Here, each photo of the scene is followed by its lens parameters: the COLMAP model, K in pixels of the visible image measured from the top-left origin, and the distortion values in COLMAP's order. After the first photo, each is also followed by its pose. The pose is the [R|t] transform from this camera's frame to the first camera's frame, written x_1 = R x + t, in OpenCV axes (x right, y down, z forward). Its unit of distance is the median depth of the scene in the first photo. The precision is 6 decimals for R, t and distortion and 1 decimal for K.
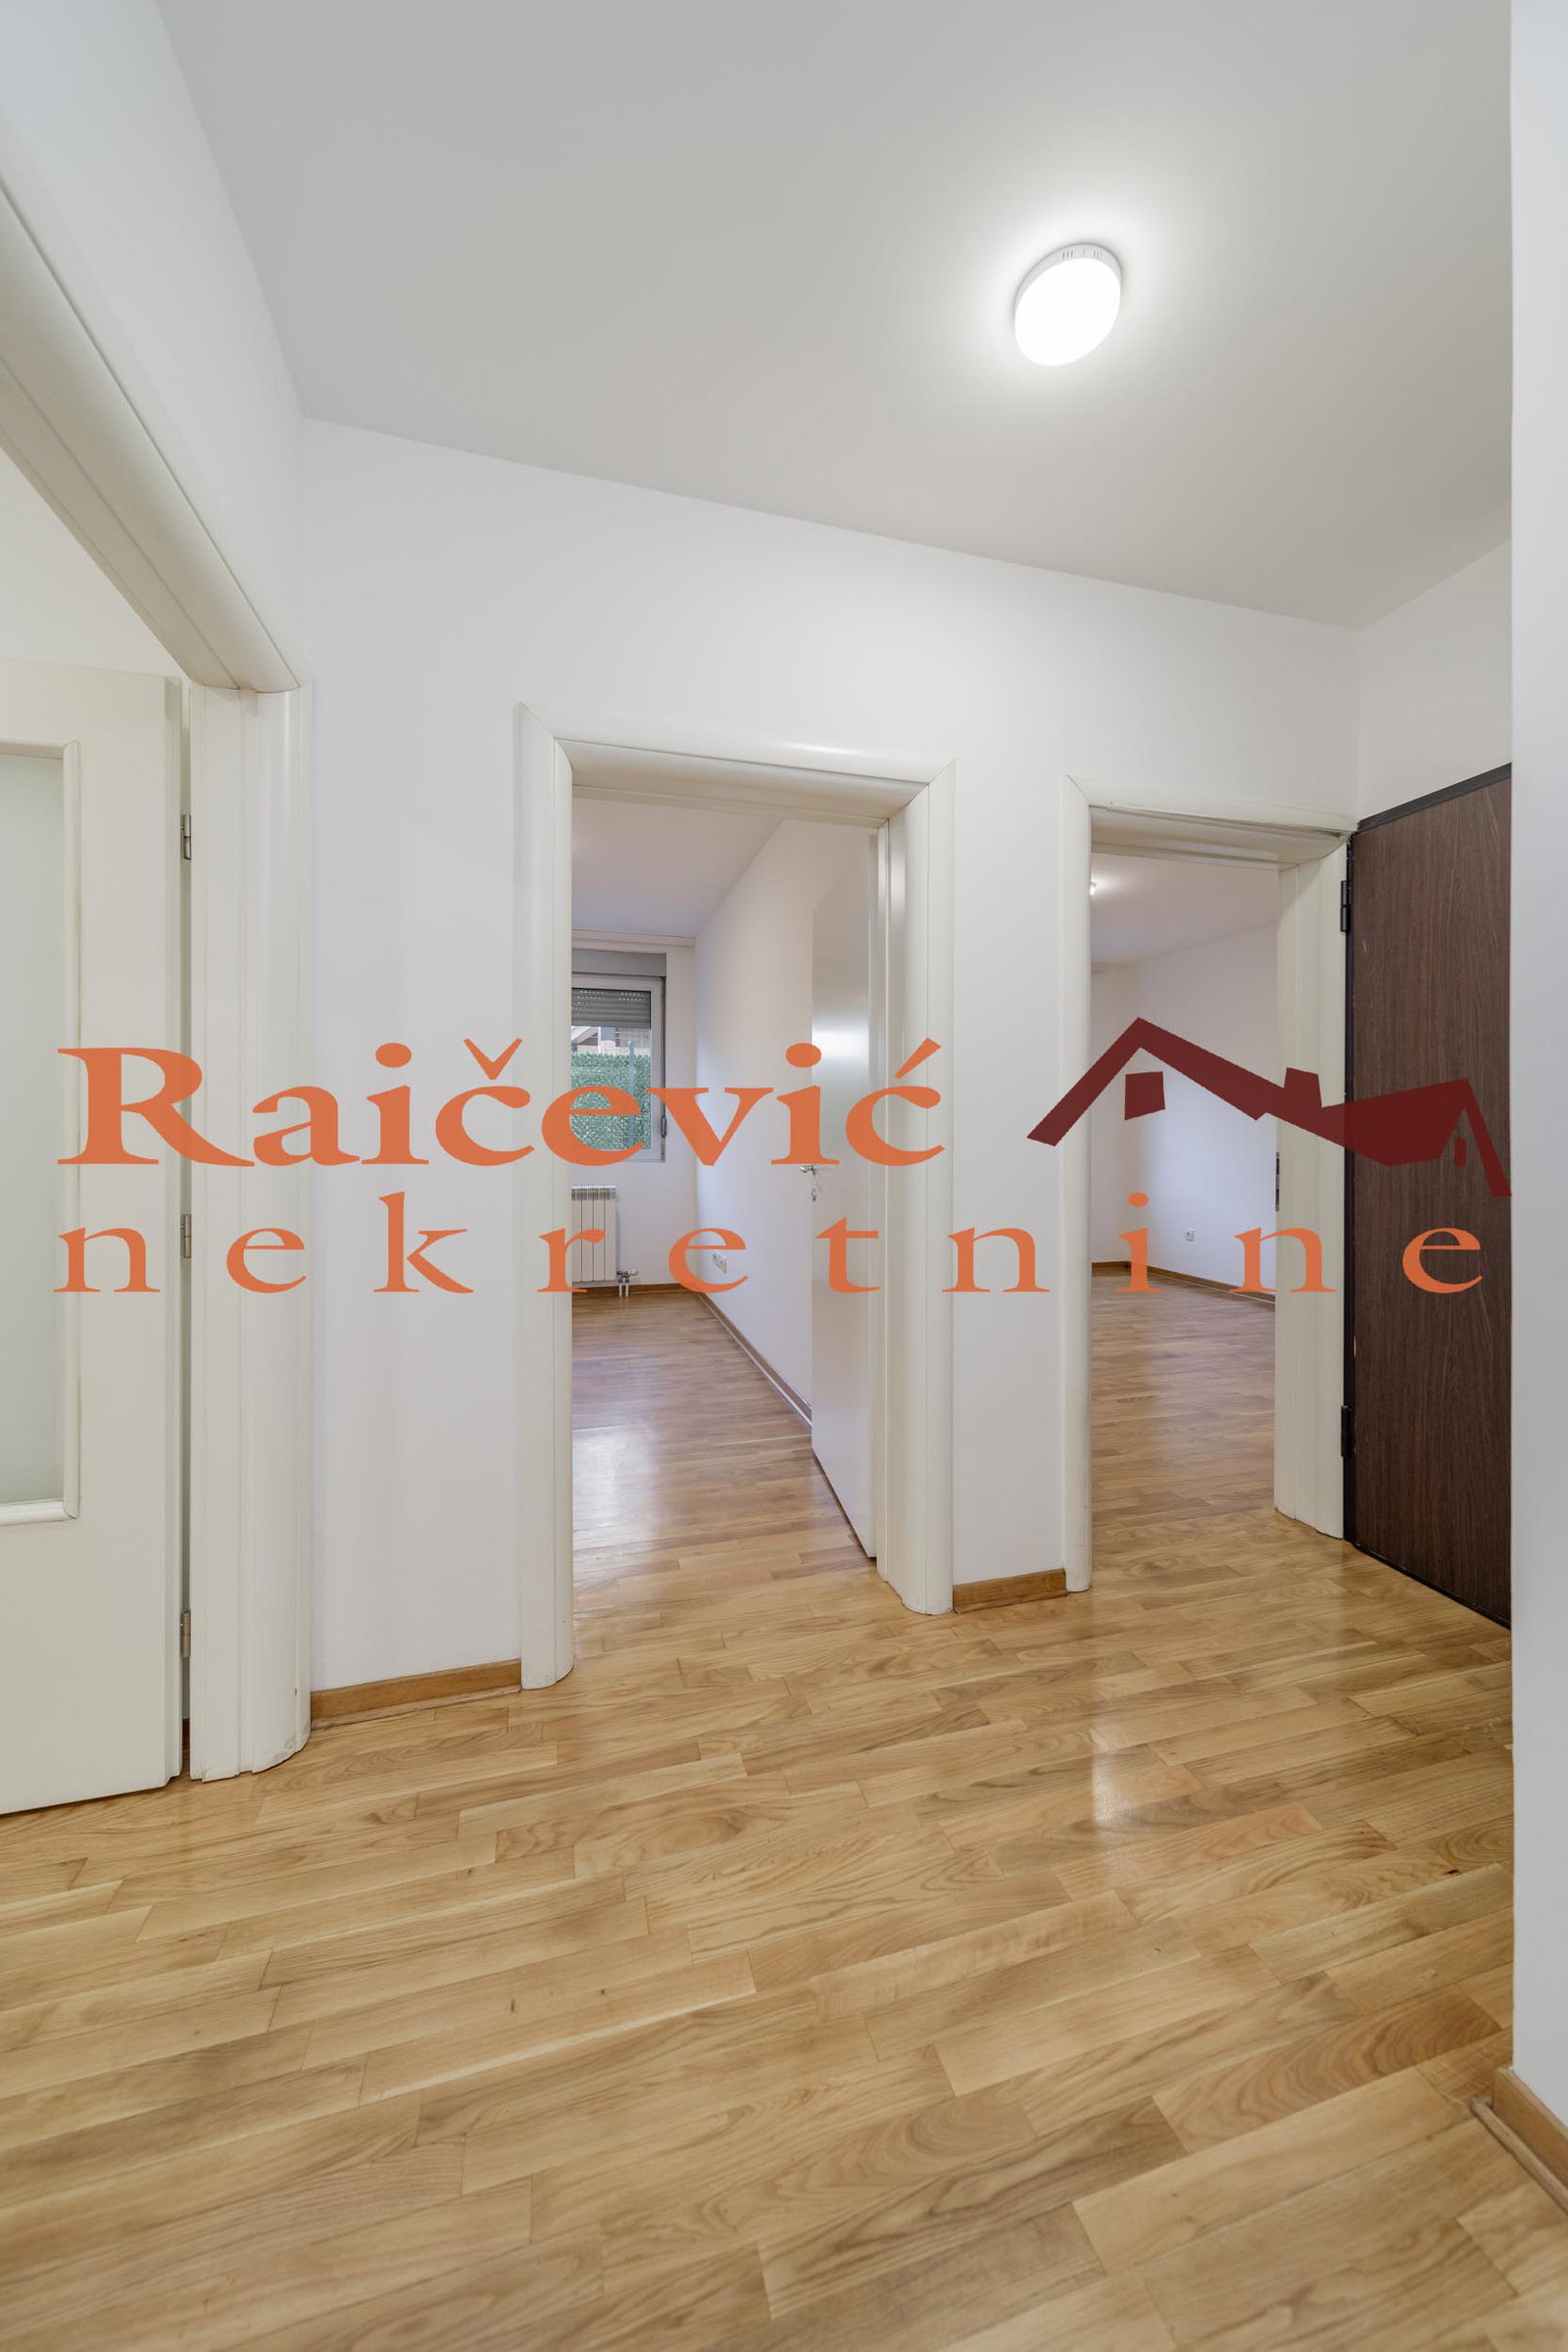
lens RADIAL K [[833.6, 0, 784.0], [0, 833.6, 1176.0], [0, 0, 1]] dist [-0.001434, -0.000266]
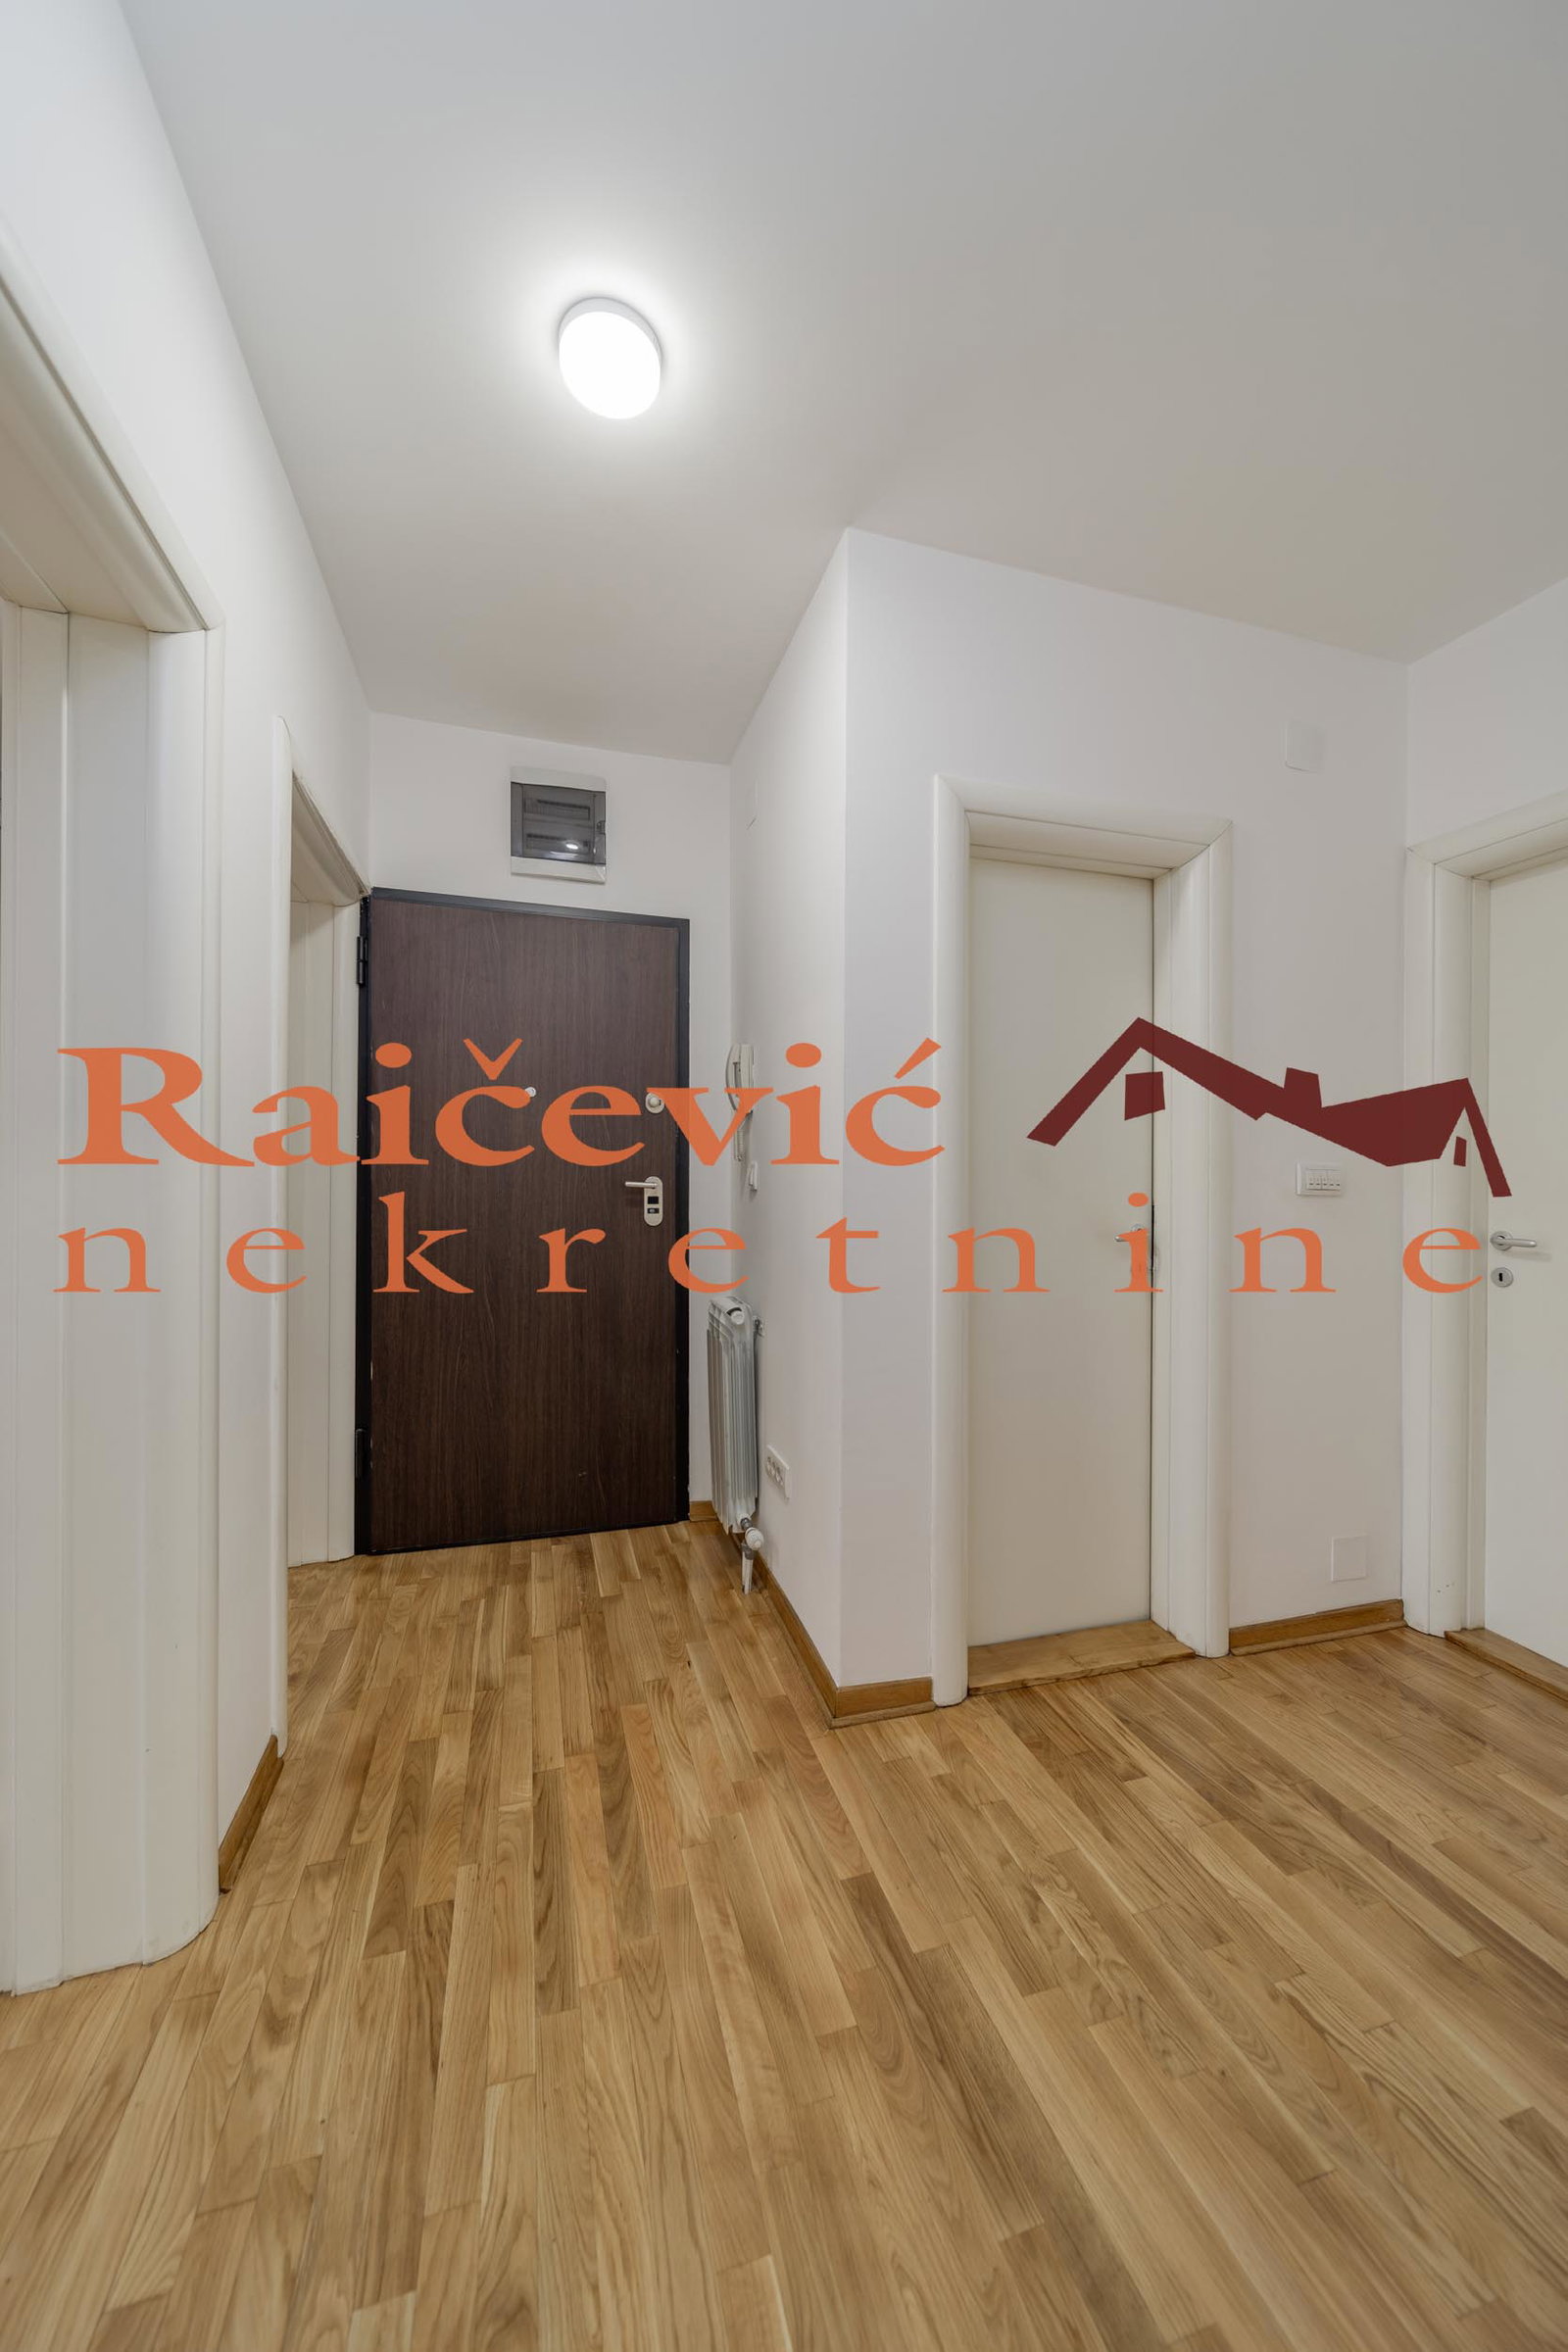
lens RADIAL K [[833.6, 0, 784.0], [0, 833.6, 1176.0], [0, 0, 1]] dist [-0.001434, -0.000266]
pose [[-0.023035, -0.009570, 0.999689, -0.618019], [0.041901, 0.999066, 0.010530, -0.052506], [-0.998856, 0.042130, -0.022613, 0.718092]]
